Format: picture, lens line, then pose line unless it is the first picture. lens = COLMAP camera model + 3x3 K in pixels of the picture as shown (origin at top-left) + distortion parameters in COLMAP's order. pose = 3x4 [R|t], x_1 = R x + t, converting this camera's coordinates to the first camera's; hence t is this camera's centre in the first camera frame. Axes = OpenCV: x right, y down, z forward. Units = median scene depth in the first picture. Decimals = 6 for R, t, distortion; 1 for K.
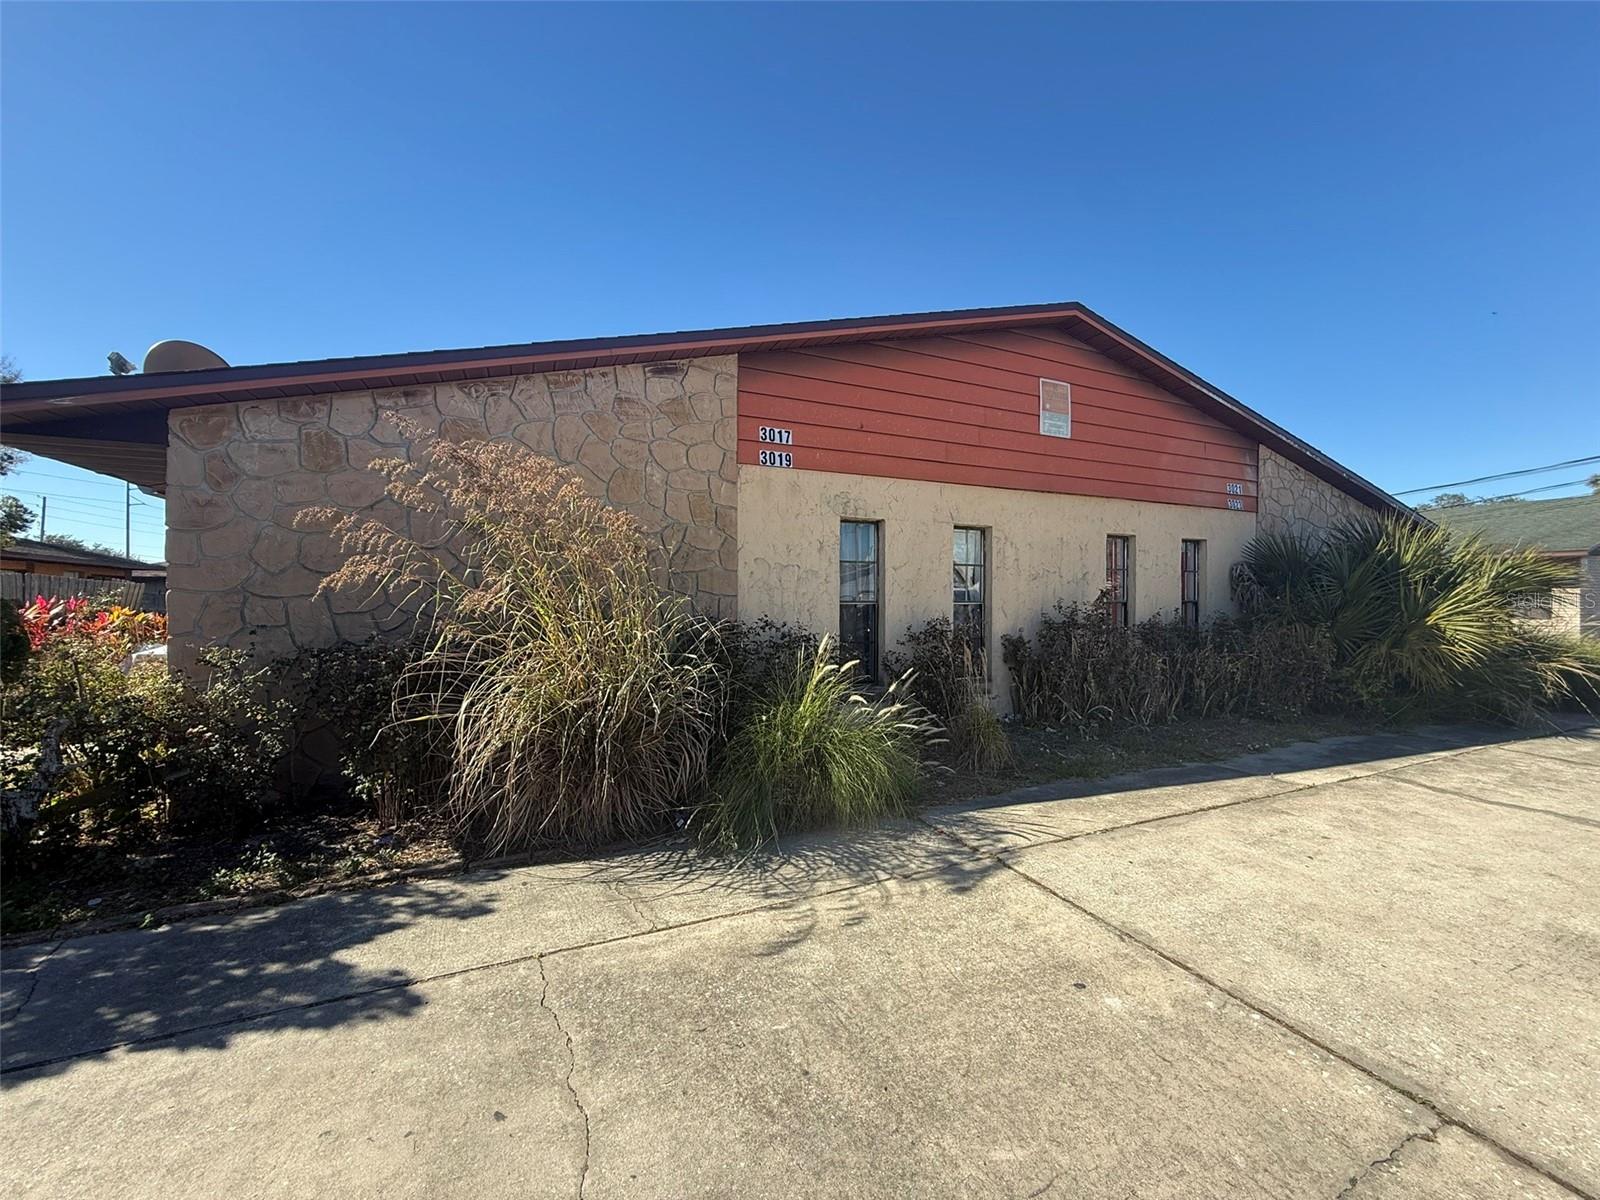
lens RADIAL K [[638.8, 0, 789.7], [0, 638.8, 602.6], [0, 0, 1]] dist [0.000412, 0.000211]
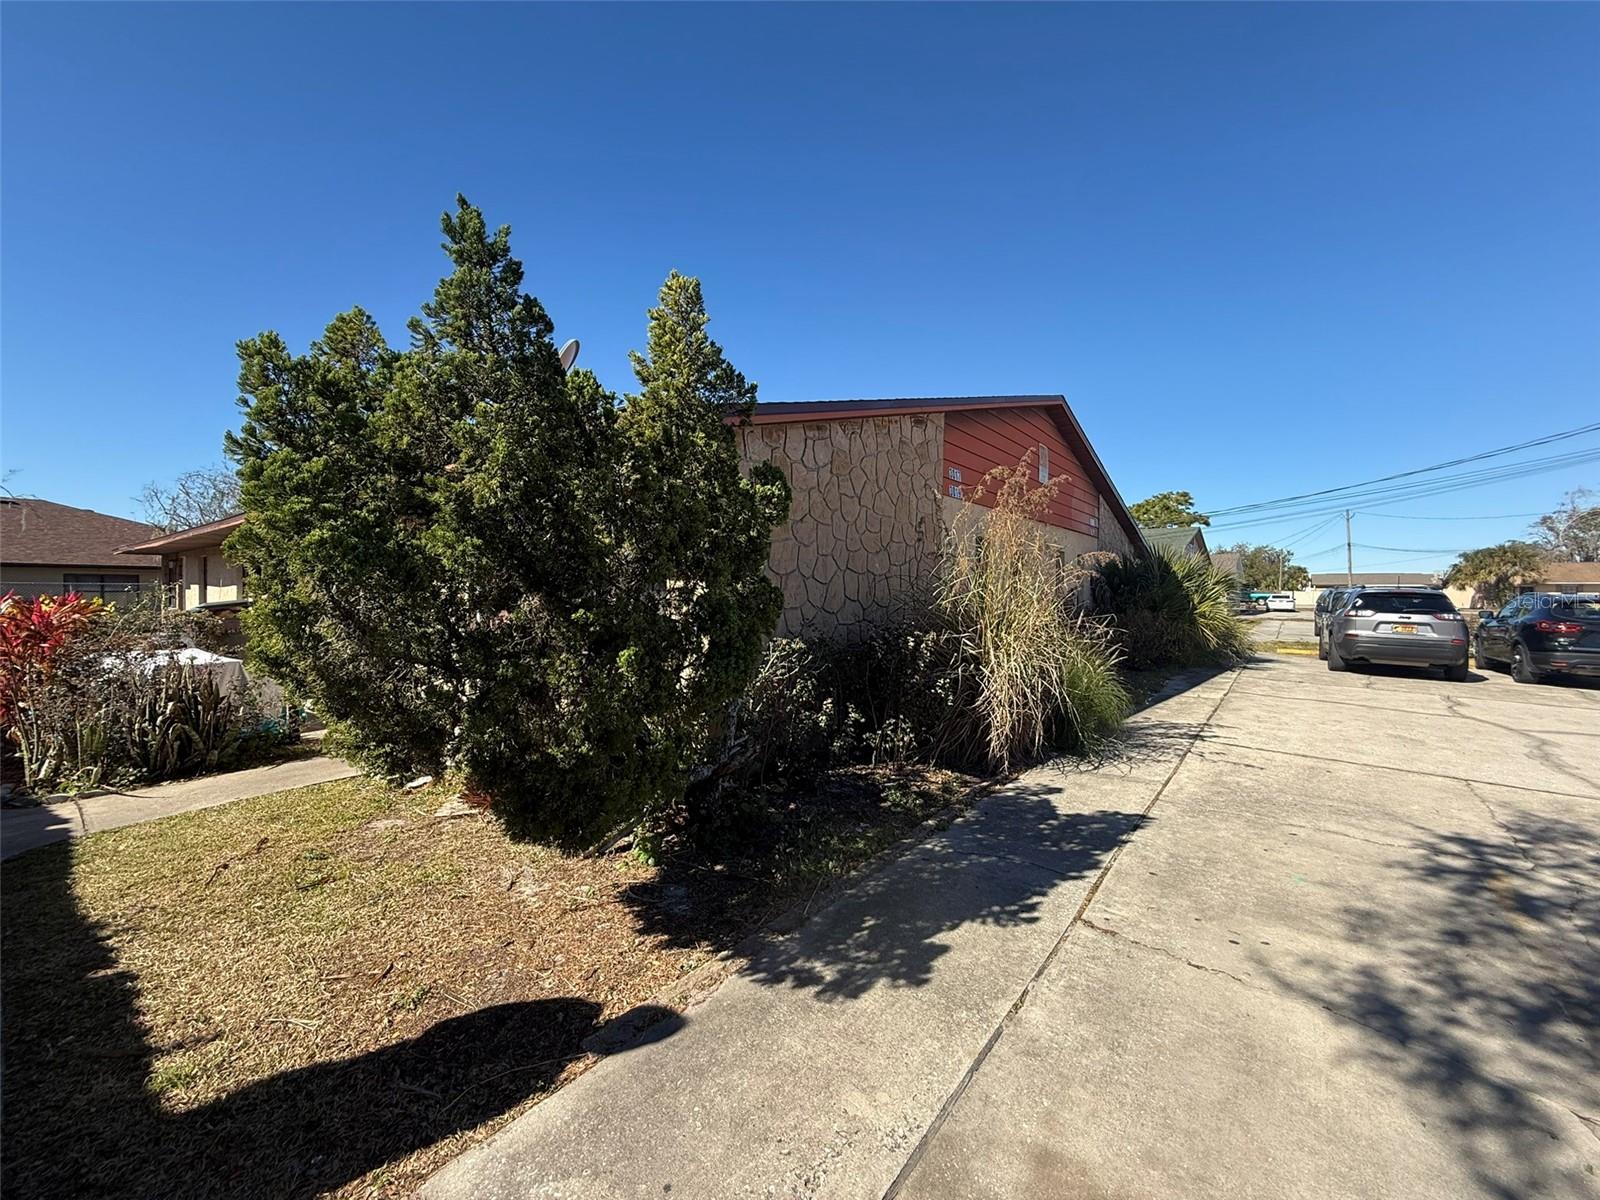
lens RADIAL K [[638.8, 0, 808.1], [0, 638.8, 600.0], [0, 0, 1]] dist [0.000412, 0.000211]
pose [[0.882718, 0.000742, 0.469903, -1.026641], [-0.008771, 0.999851, 0.014897, -0.014098], [-0.469821, -0.017272, 0.882592, -0.061100]]
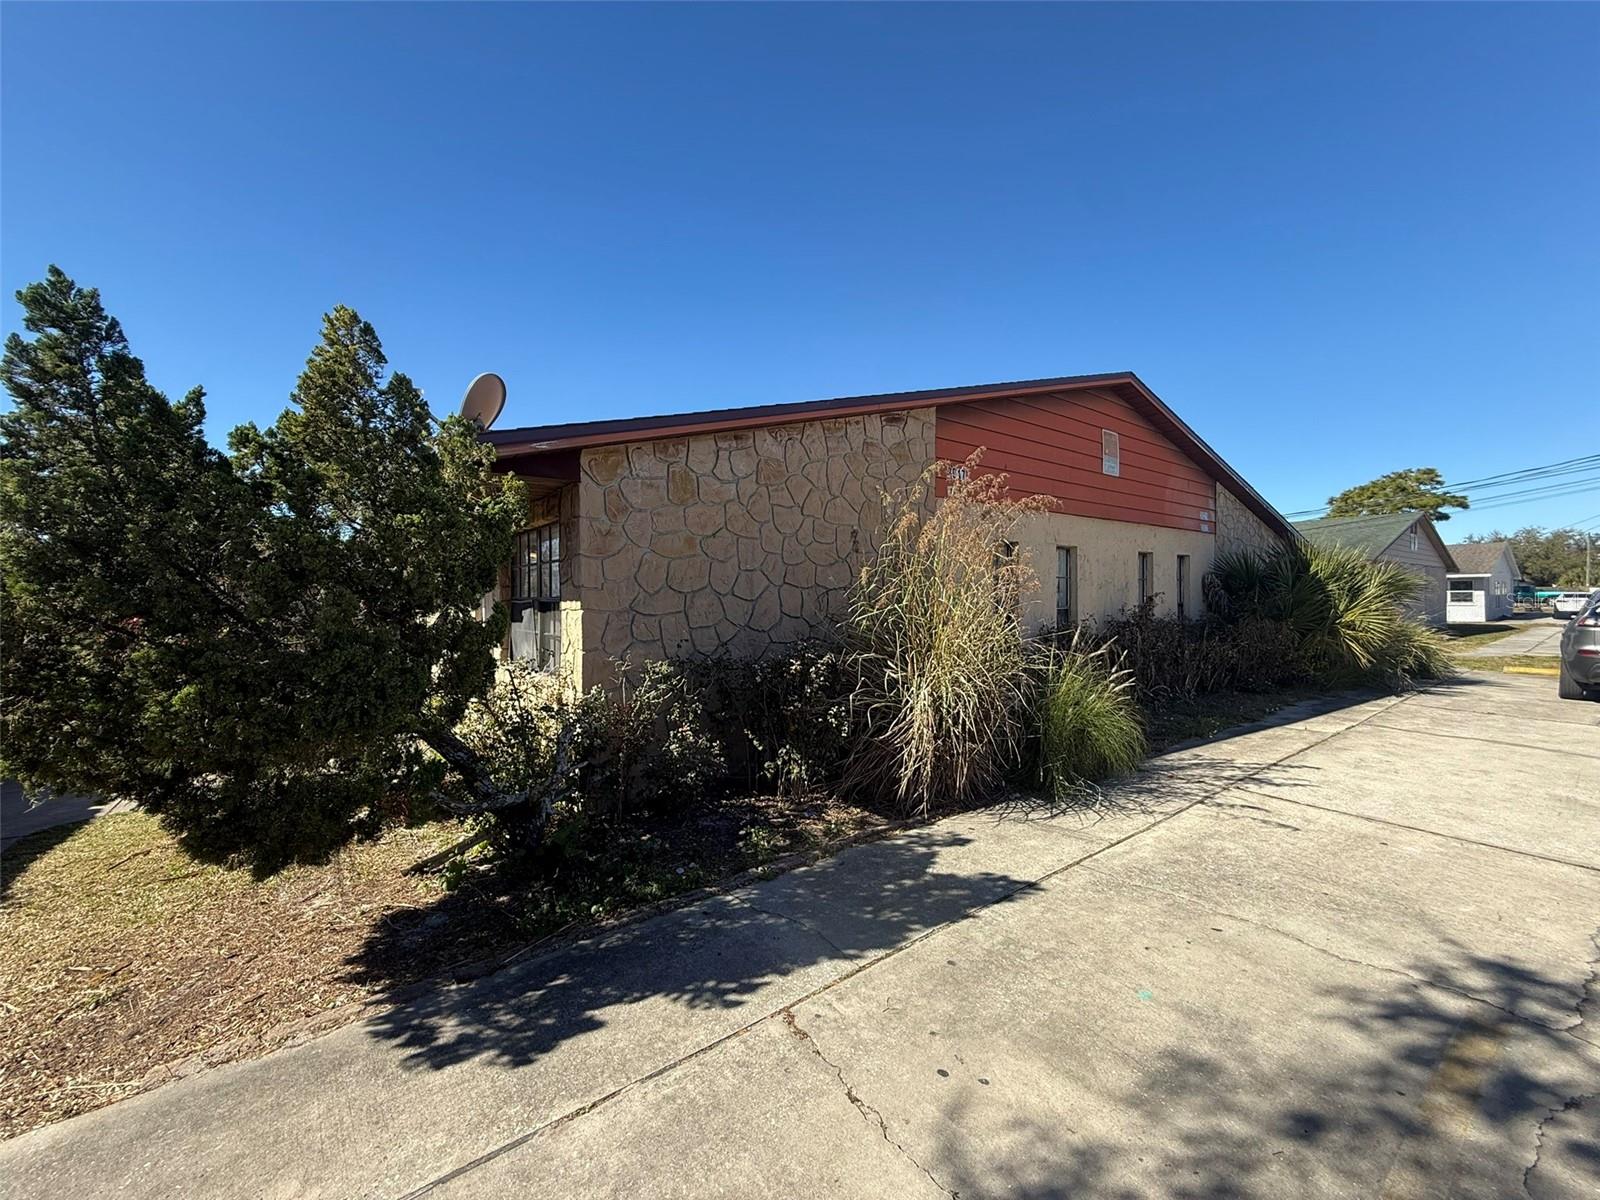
lens RADIAL K [[638.8, 0, 802.3], [0, 638.8, 600.9], [0, 0, 1]] dist [0.000412, 0.000211]
pose [[0.974405, -0.009122, 0.224615, -0.644399], [0.008304, 0.999955, 0.004587, -0.029123], [-0.224647, -0.002604, 0.974437, -0.137647]]
